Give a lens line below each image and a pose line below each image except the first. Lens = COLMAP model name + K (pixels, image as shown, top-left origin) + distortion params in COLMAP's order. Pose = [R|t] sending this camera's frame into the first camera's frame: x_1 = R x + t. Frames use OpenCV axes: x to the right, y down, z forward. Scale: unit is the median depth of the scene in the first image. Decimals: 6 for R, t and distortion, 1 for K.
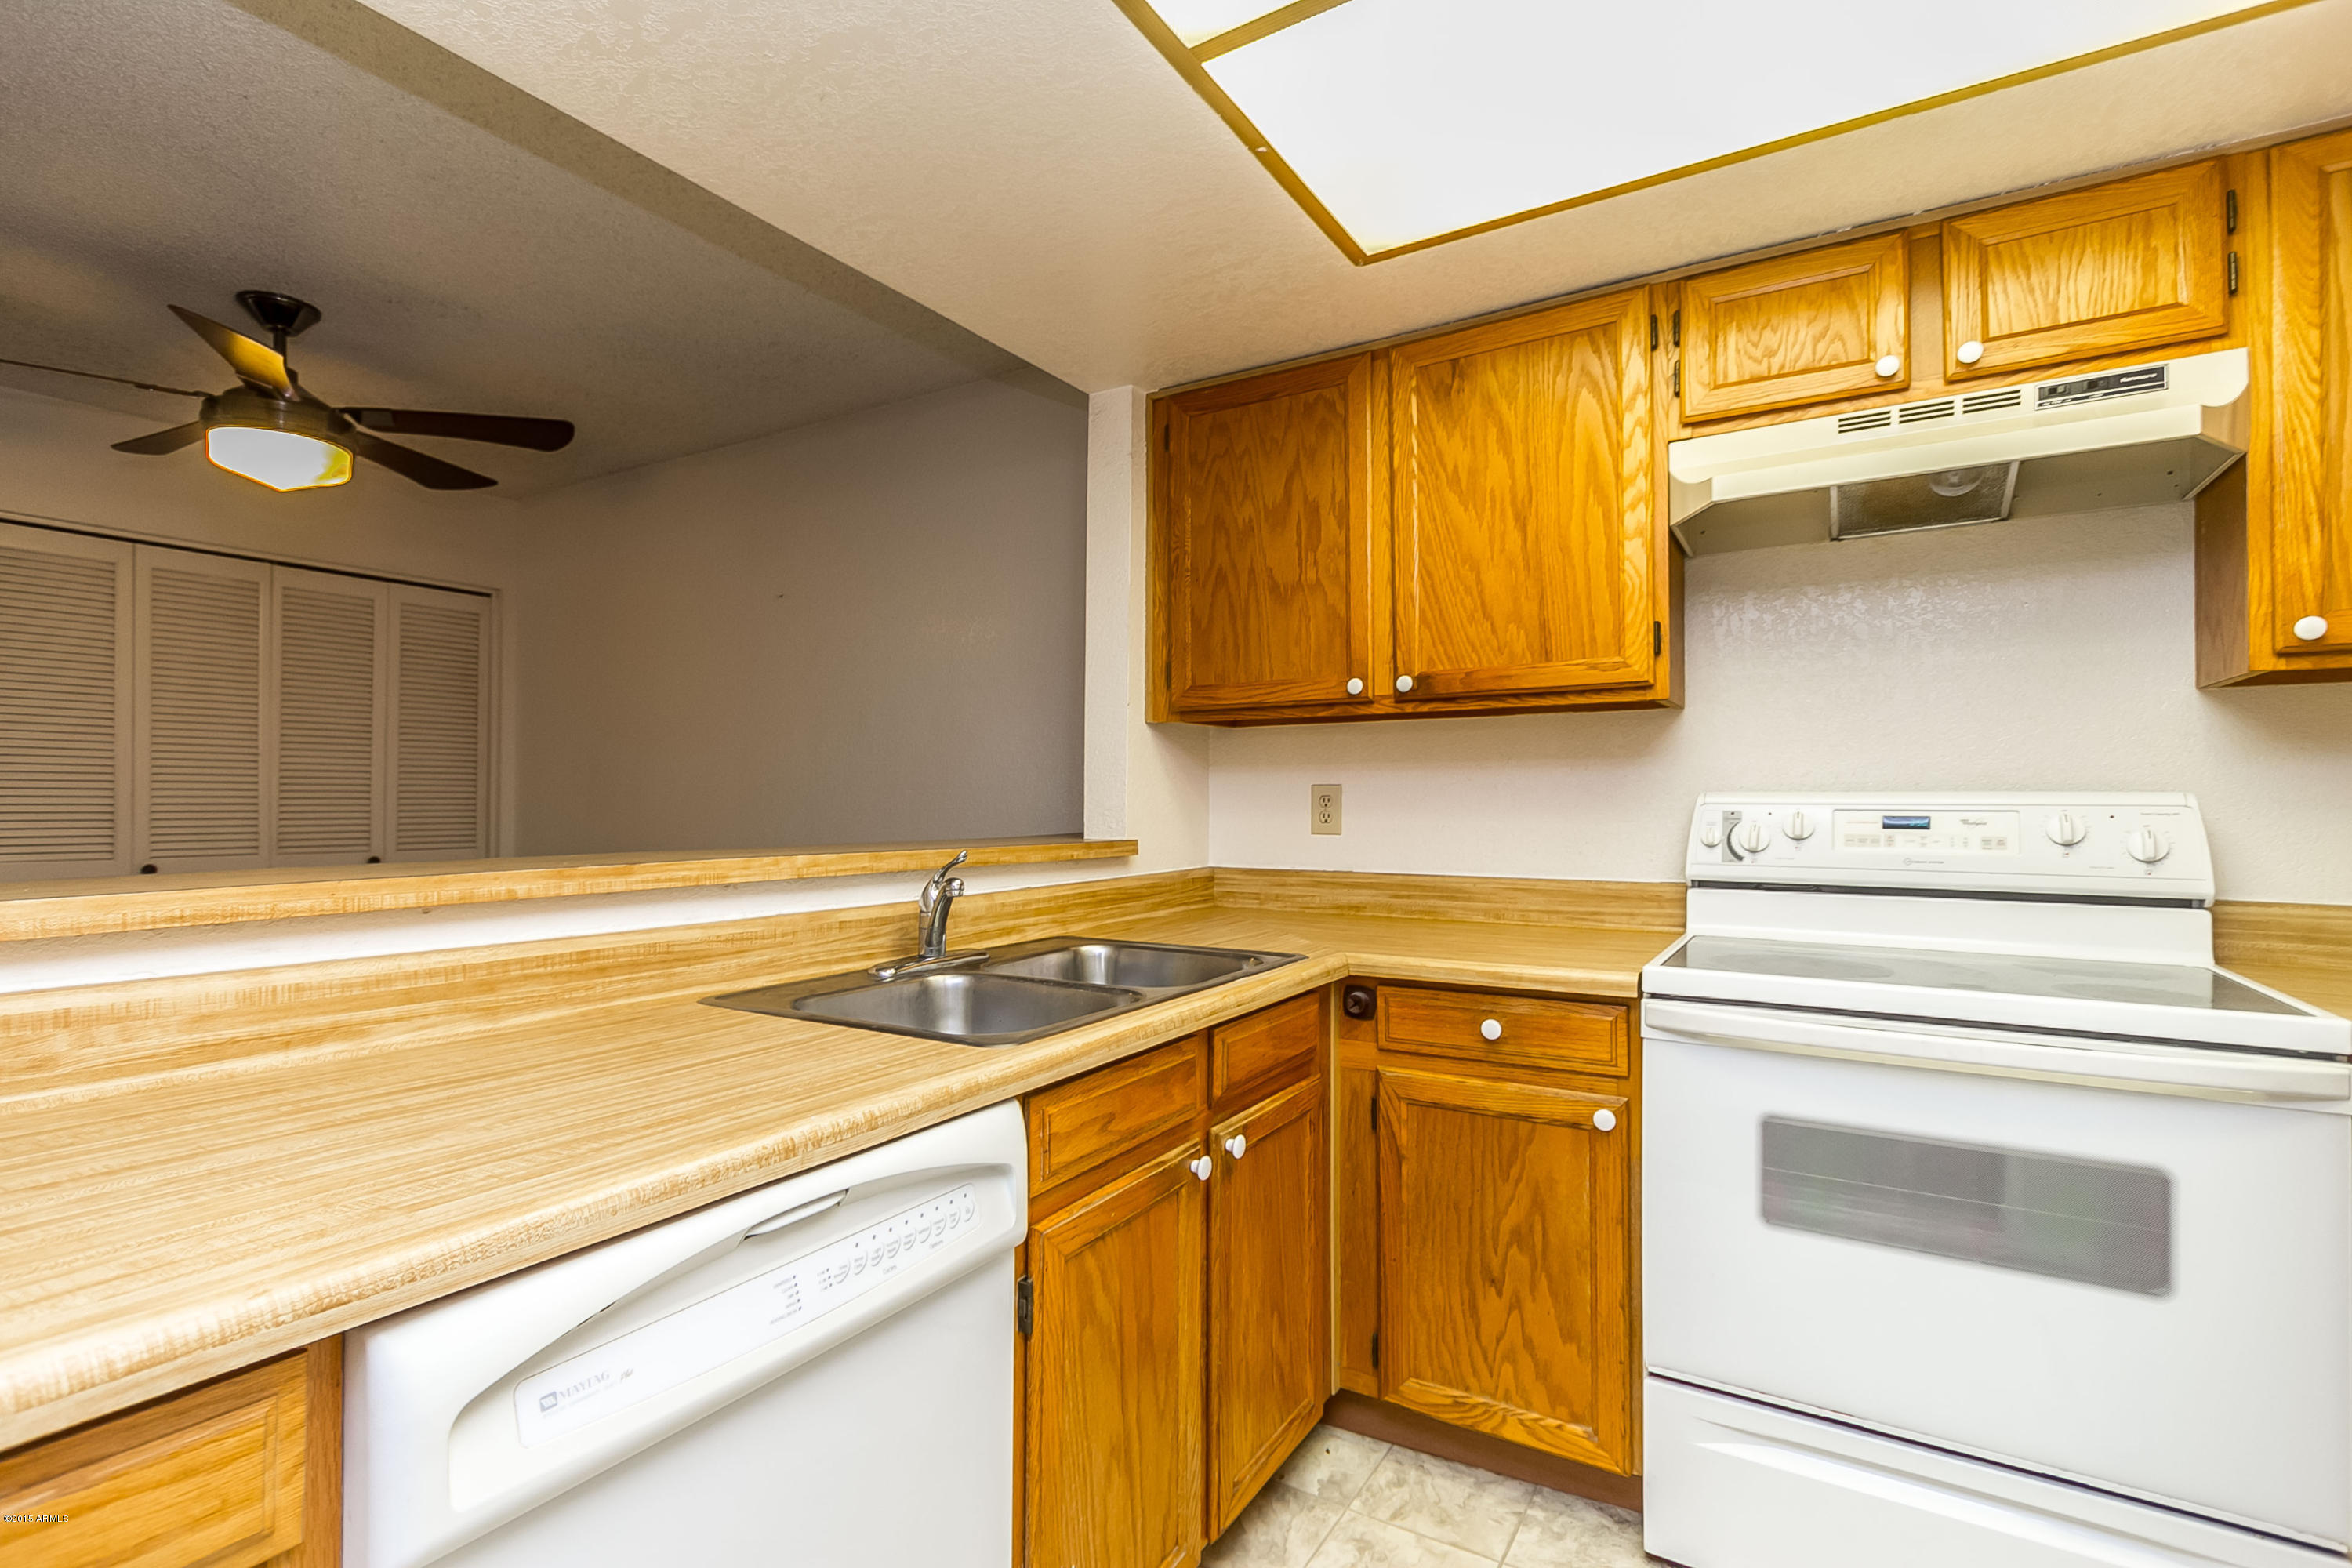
lens RADIAL K [[1059.2, 0, 1193.0], [0, 1059.2, 782.9], [0, 0, 1]] dist [0.011545, -0.006082]
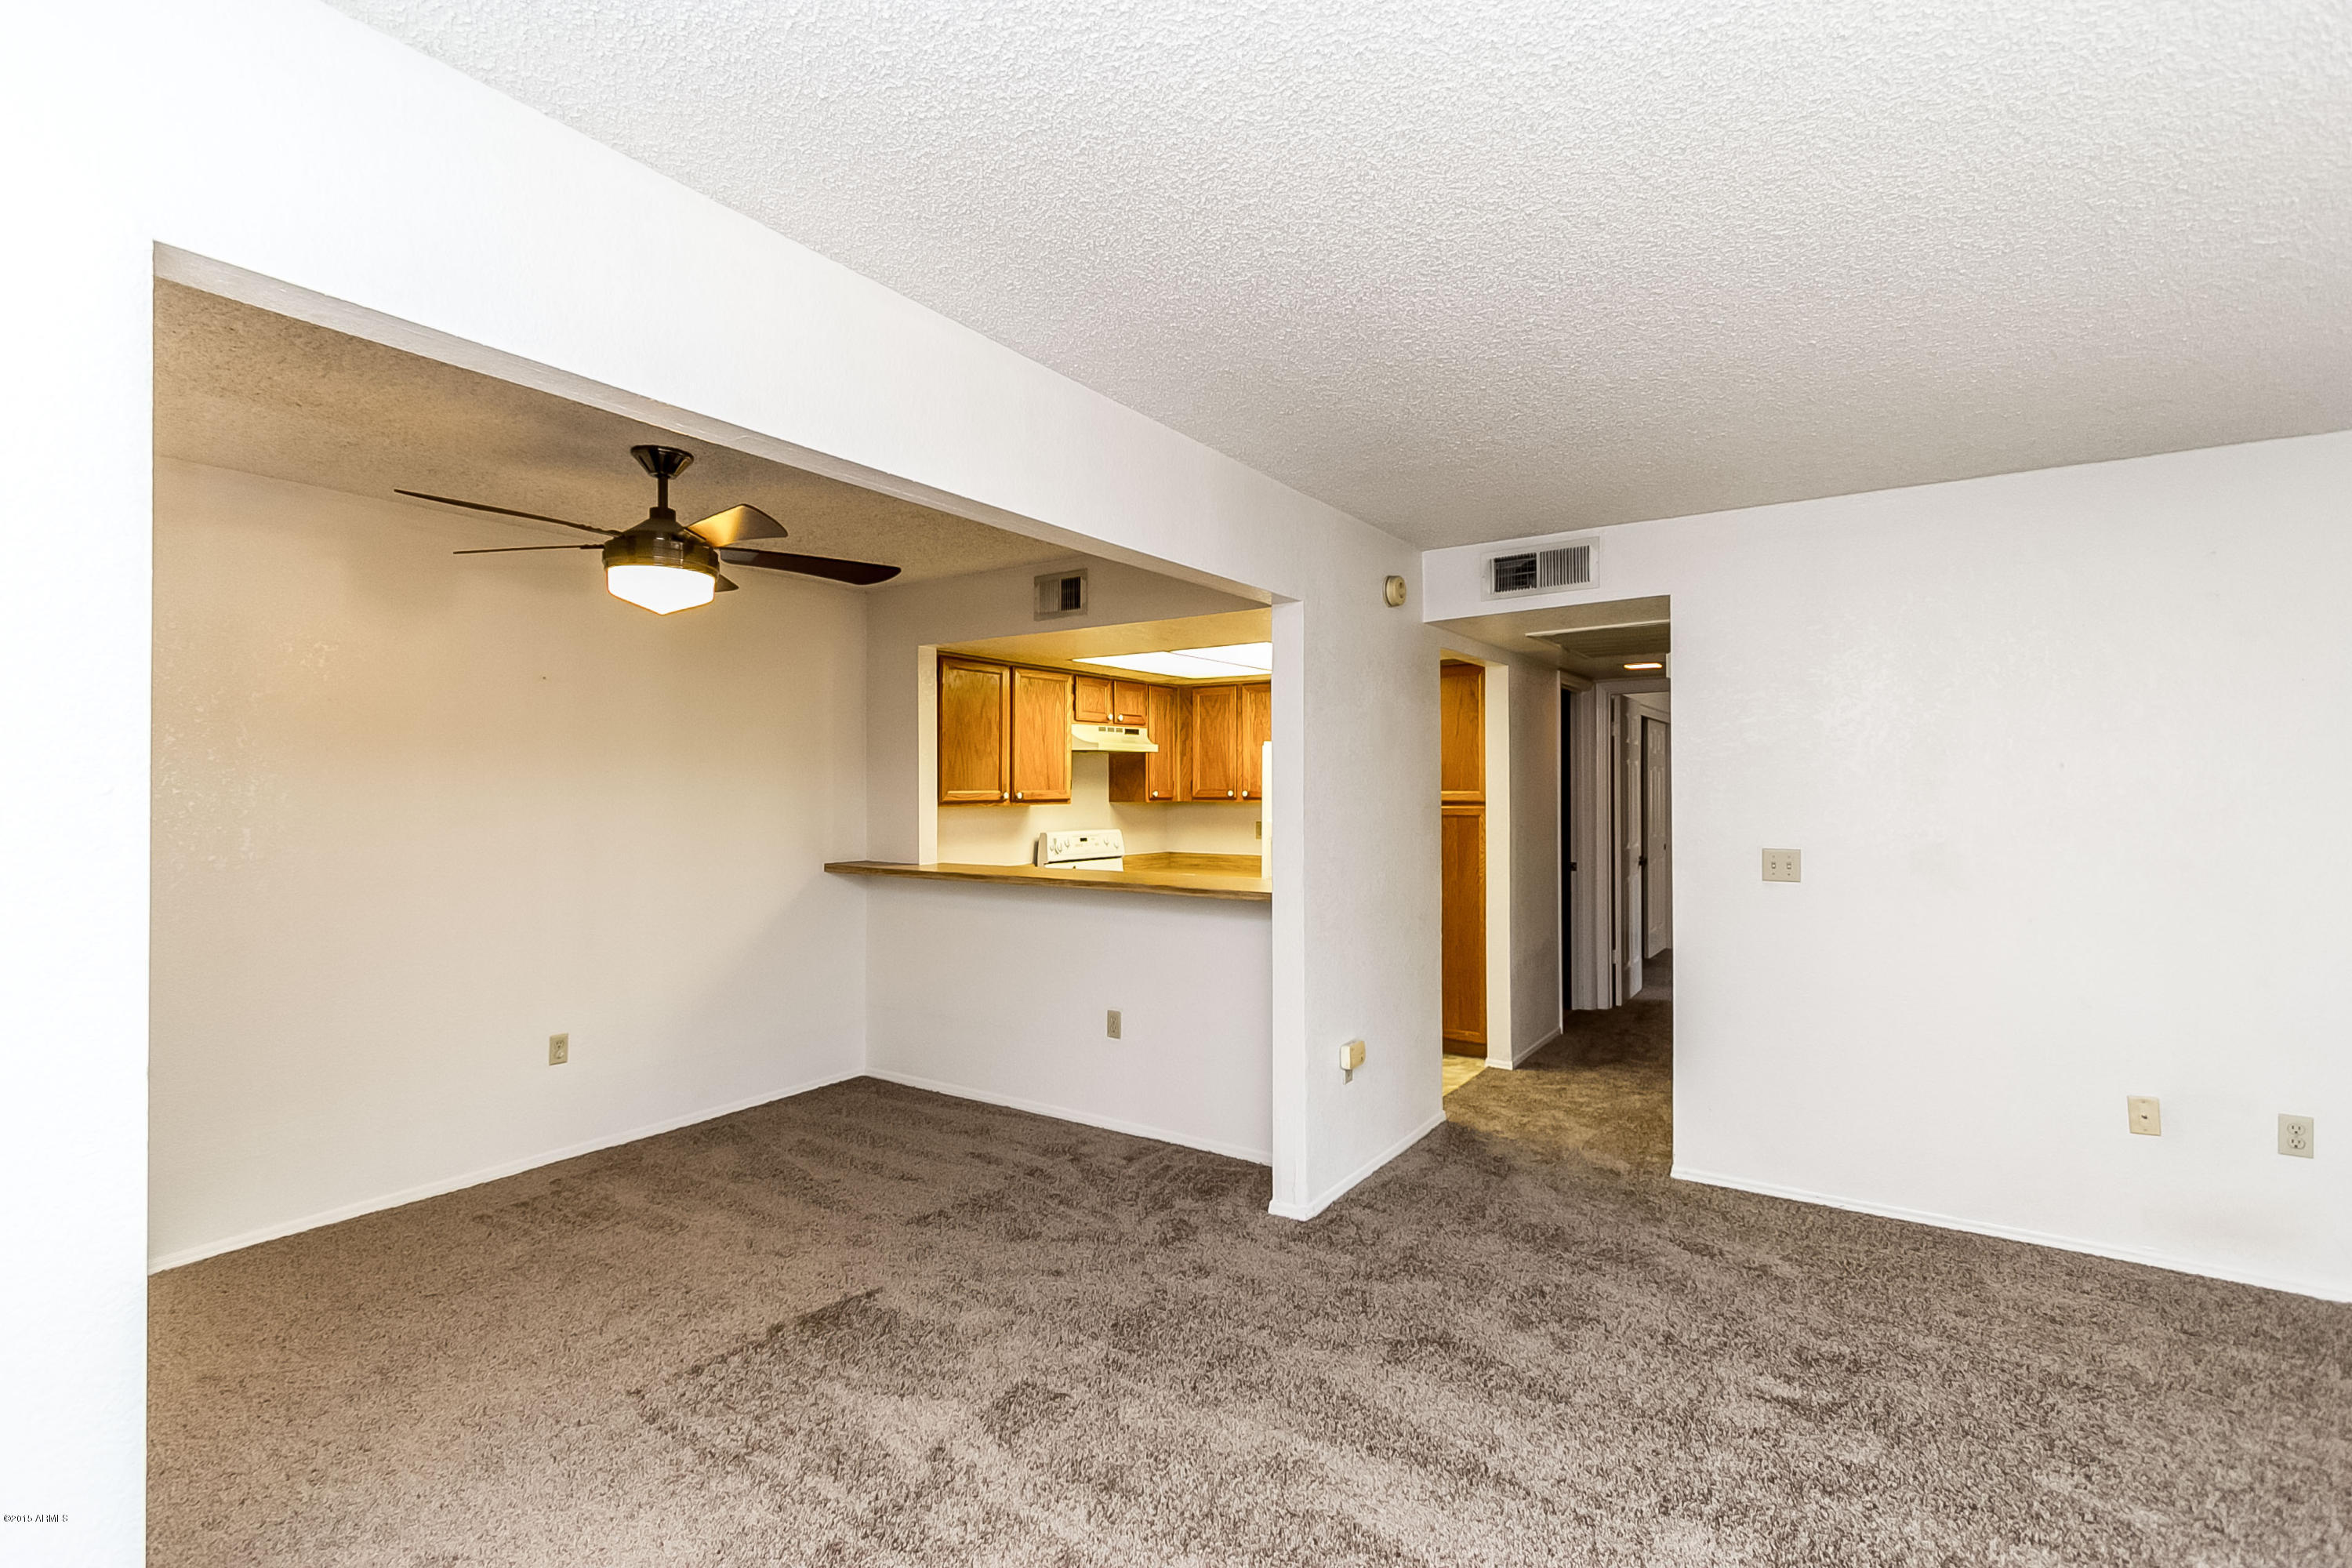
lens RADIAL K [[1068.6, 0, 1184.8], [0, 1068.6, 798.7], [0, 0, 1]] dist [0.010563, -0.003970]
pose [[0.056297, -0.004184, 0.998405, -2.743623], [-0.021925, 0.999745, 0.005426, -0.119858], [-0.998173, -0.022196, 0.056191, 0.473151]]
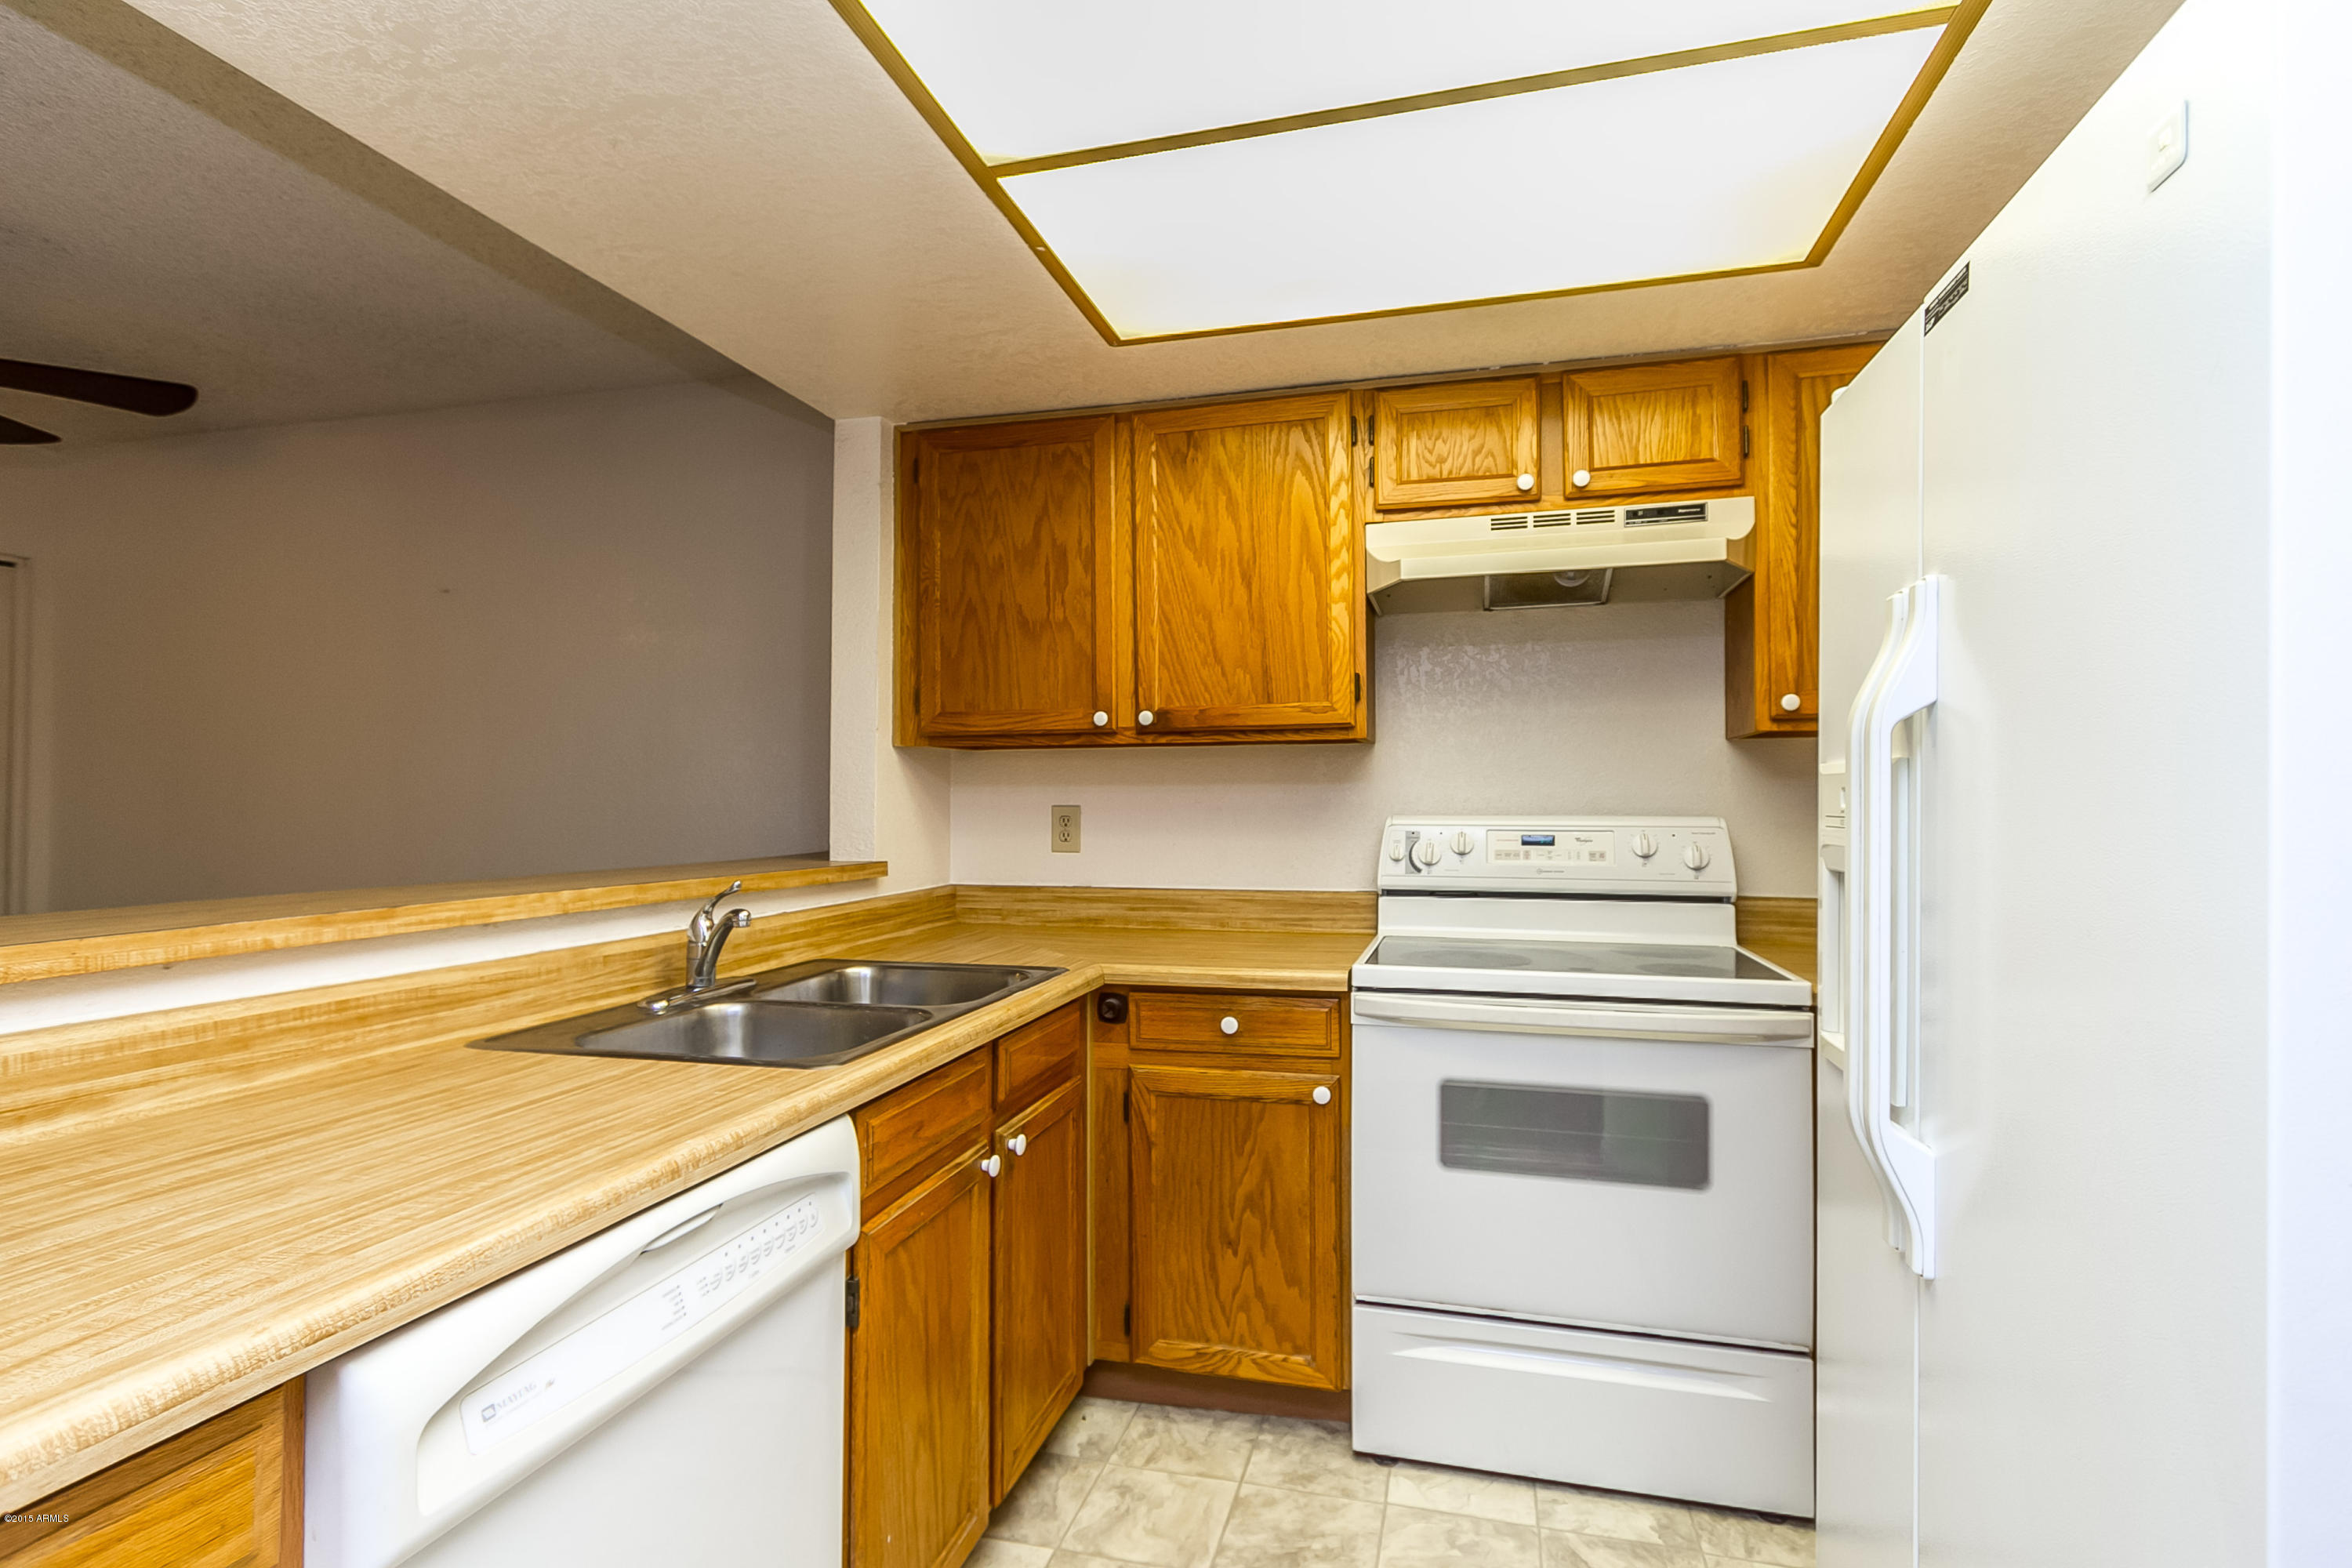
lens RADIAL K [[1133.3, 0, 1165.4], [0, 1133.3, 761.2], [0, 0, 1]] dist [0.009488, -0.005700]
pose [[0.959295, 0.005292, 0.282356, -0.128063], [-0.002312, 0.999938, -0.010885, -0.039294], [-0.282396, 0.009789, 0.959248, -0.159332]]
